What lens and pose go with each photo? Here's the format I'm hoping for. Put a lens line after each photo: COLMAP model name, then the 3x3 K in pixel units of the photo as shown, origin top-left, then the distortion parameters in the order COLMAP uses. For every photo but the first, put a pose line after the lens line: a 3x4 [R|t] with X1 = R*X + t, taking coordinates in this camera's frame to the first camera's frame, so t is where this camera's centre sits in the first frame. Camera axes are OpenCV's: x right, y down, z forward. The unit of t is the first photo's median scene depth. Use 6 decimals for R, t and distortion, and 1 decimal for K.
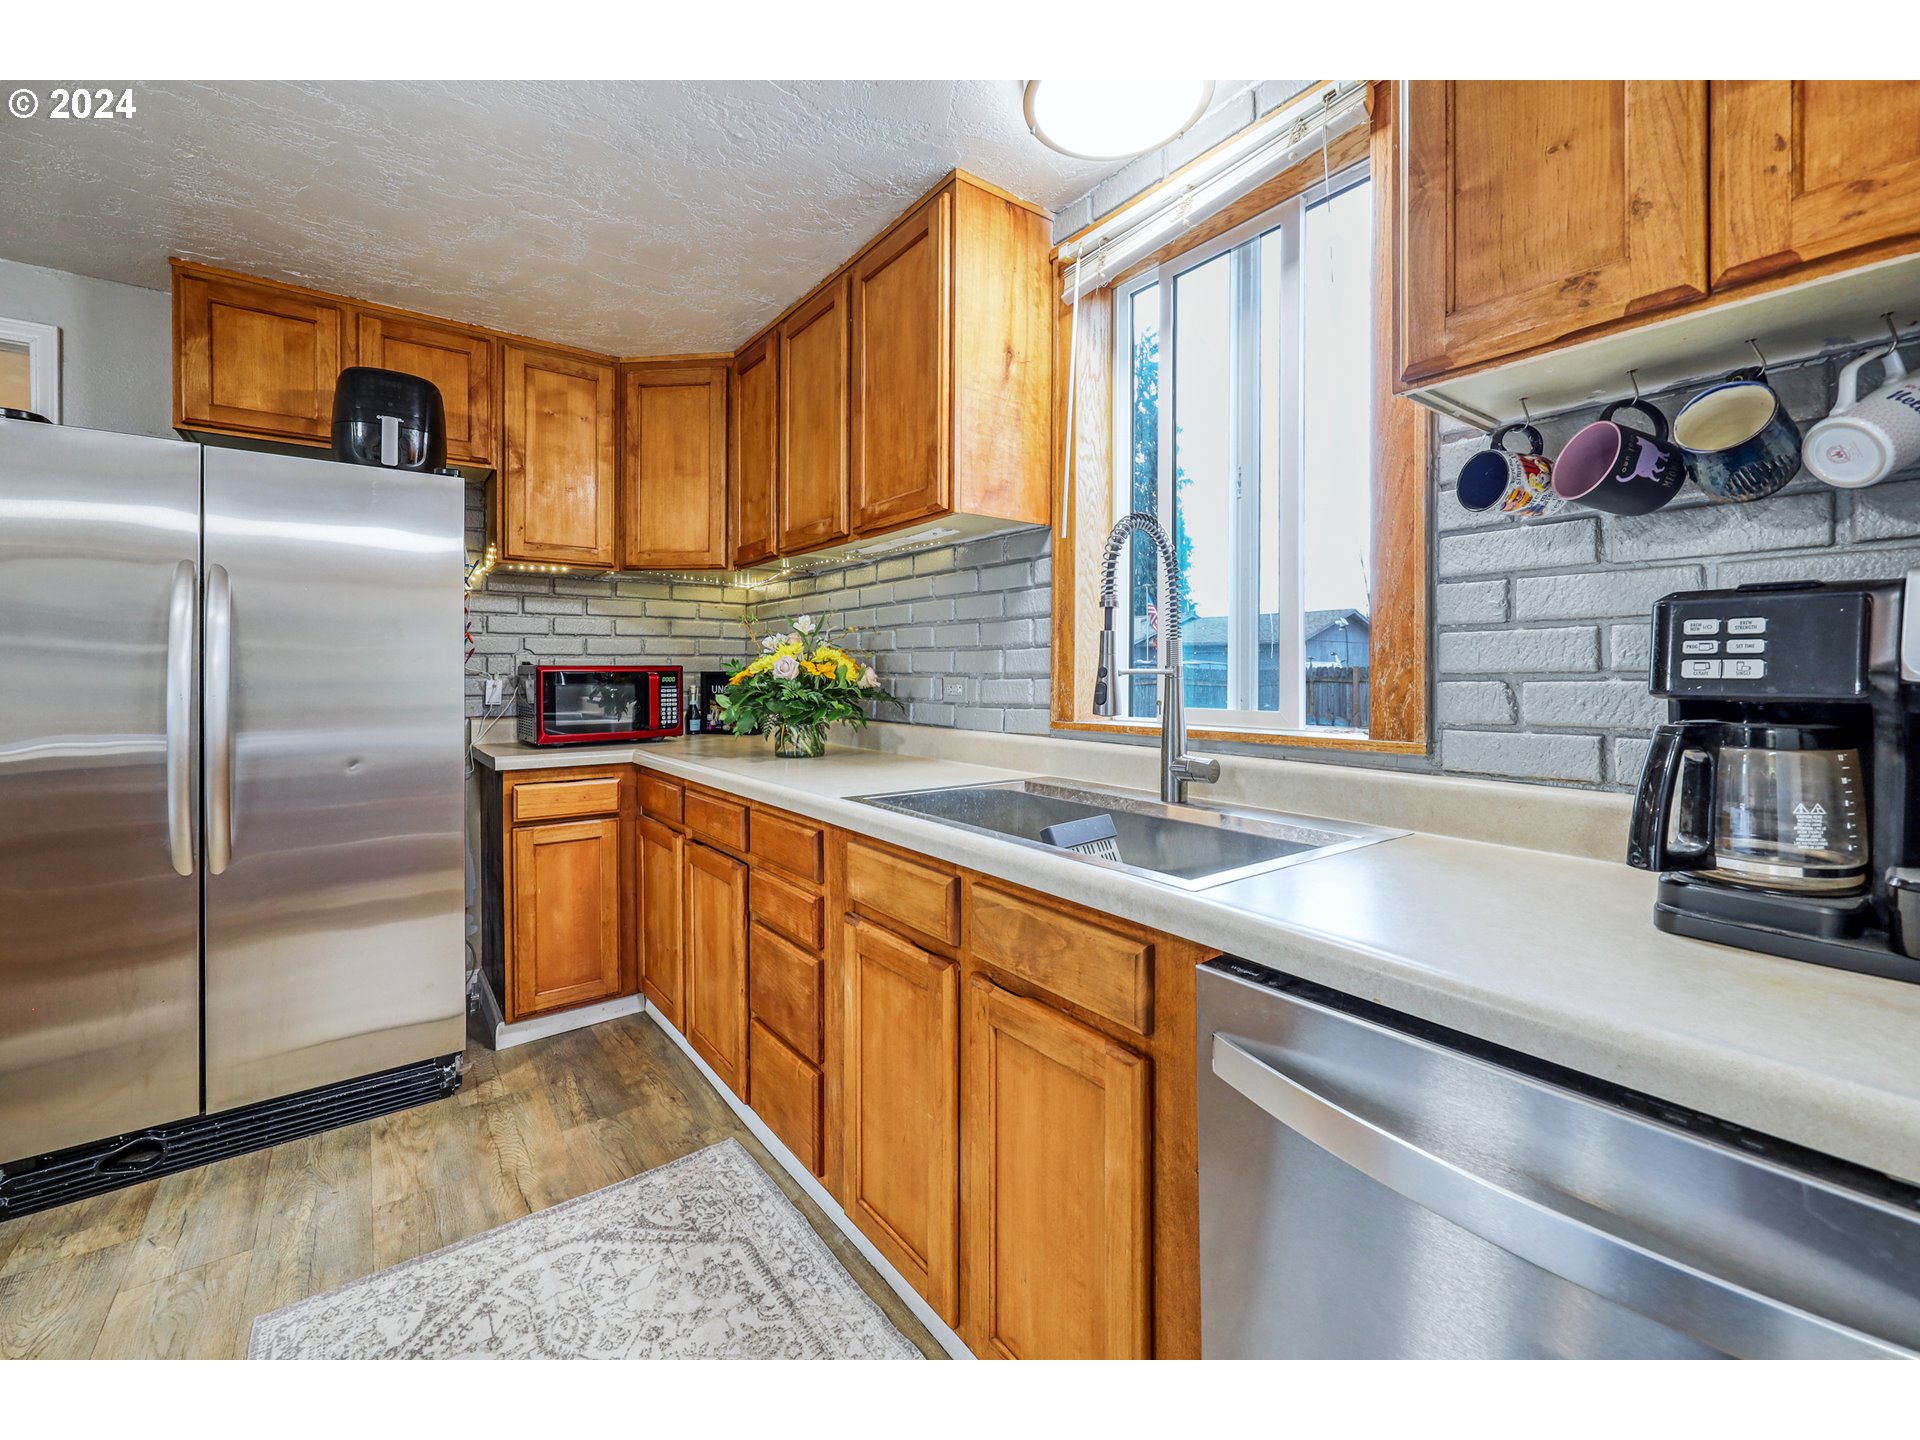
lens RADIAL K [[779.4, 0, 932.7], [0, 779.4, 673.9], [0, 0, 1]] dist [0.000385, 0.000008]
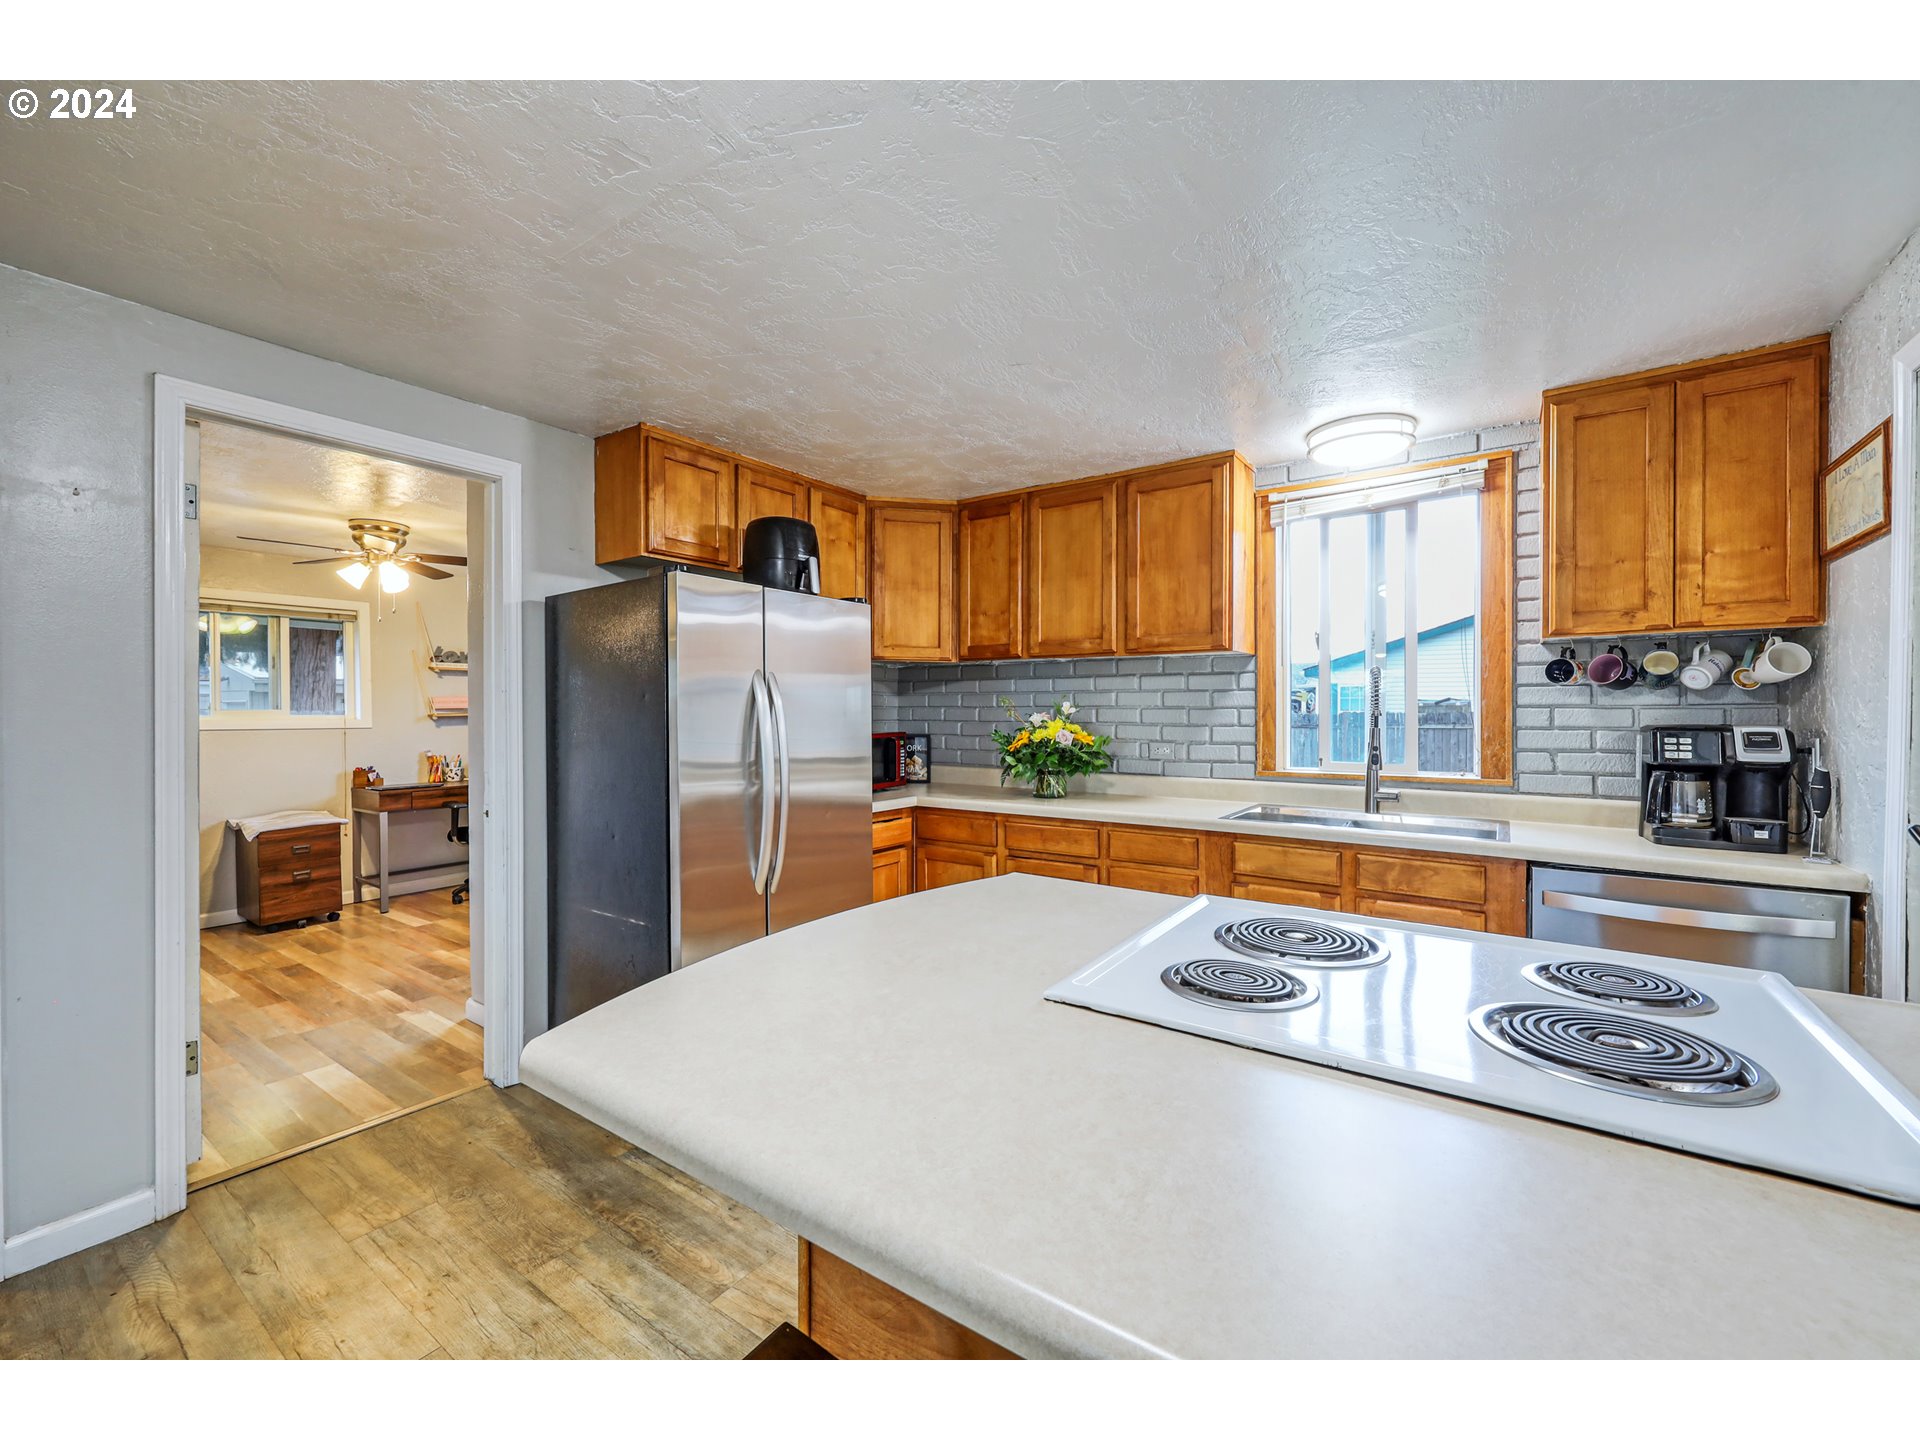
lens RADIAL K [[774.5, 0, 924.1], [0, 774.5, 719.7], [0, 0, 1]] dist [0.001395, 0.000176]
pose [[0.957268, -0.003968, 0.289176, -0.982195], [0.001320, 0.999955, 0.009352, -0.064730], [-0.289200, -0.008570, 0.957230, -0.380781]]
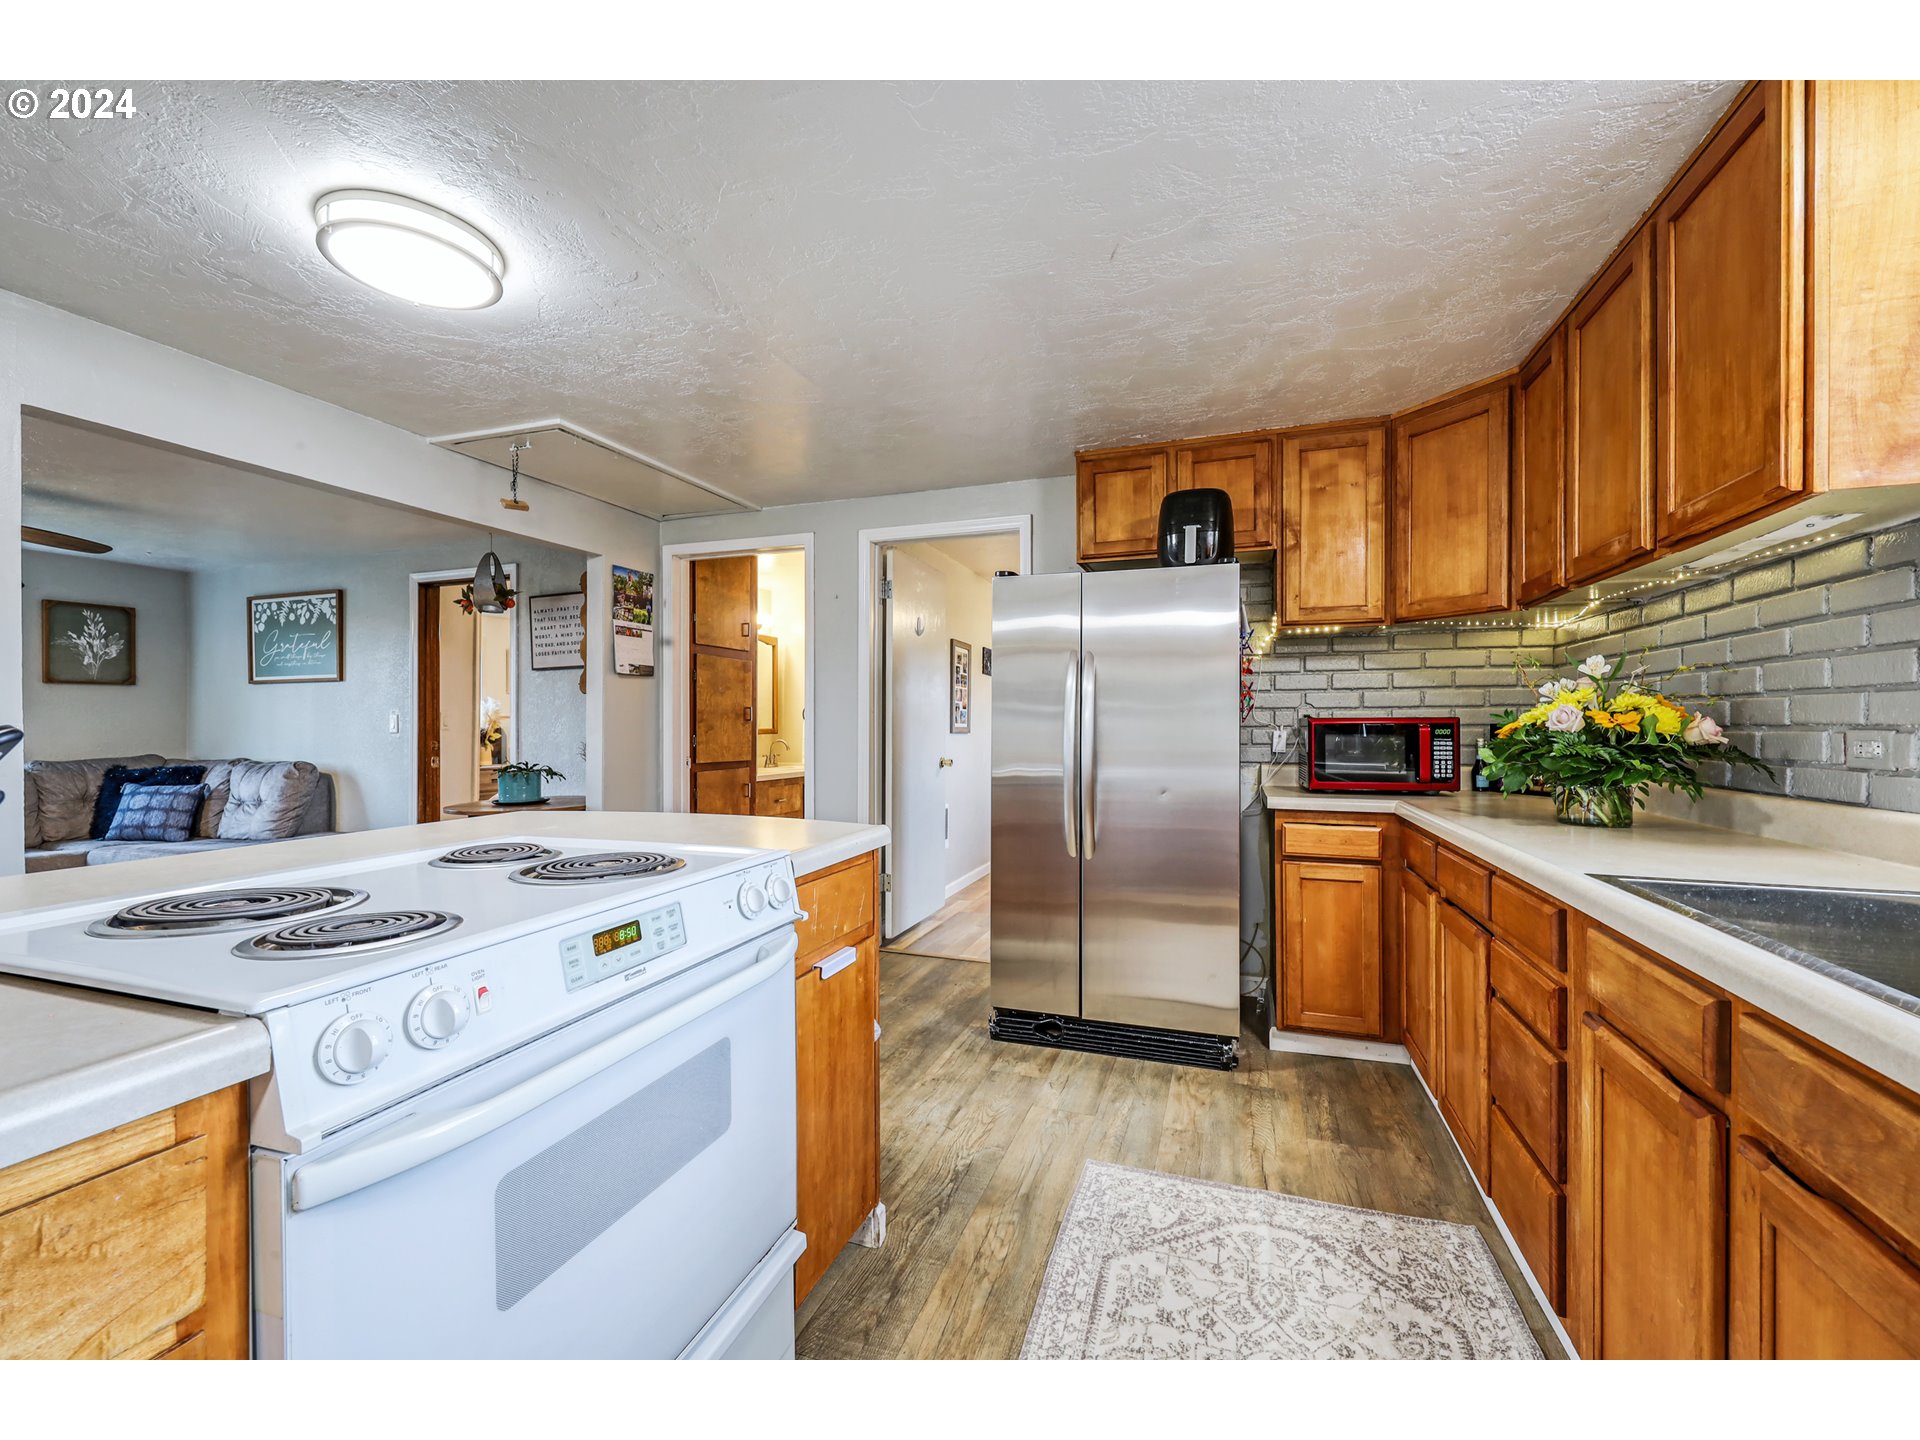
lens RADIAL K [[747.3, 0, 994.2], [0, 747.3, 725.4], [0, 0, 1]] dist [0.000400, 0.000028]
pose [[0.585944, 0.001126, -0.810351, 0.123195], [-0.002816, 0.999996, -0.000647, 0.002344], [0.810346, 0.002661, 0.585945, 0.015642]]
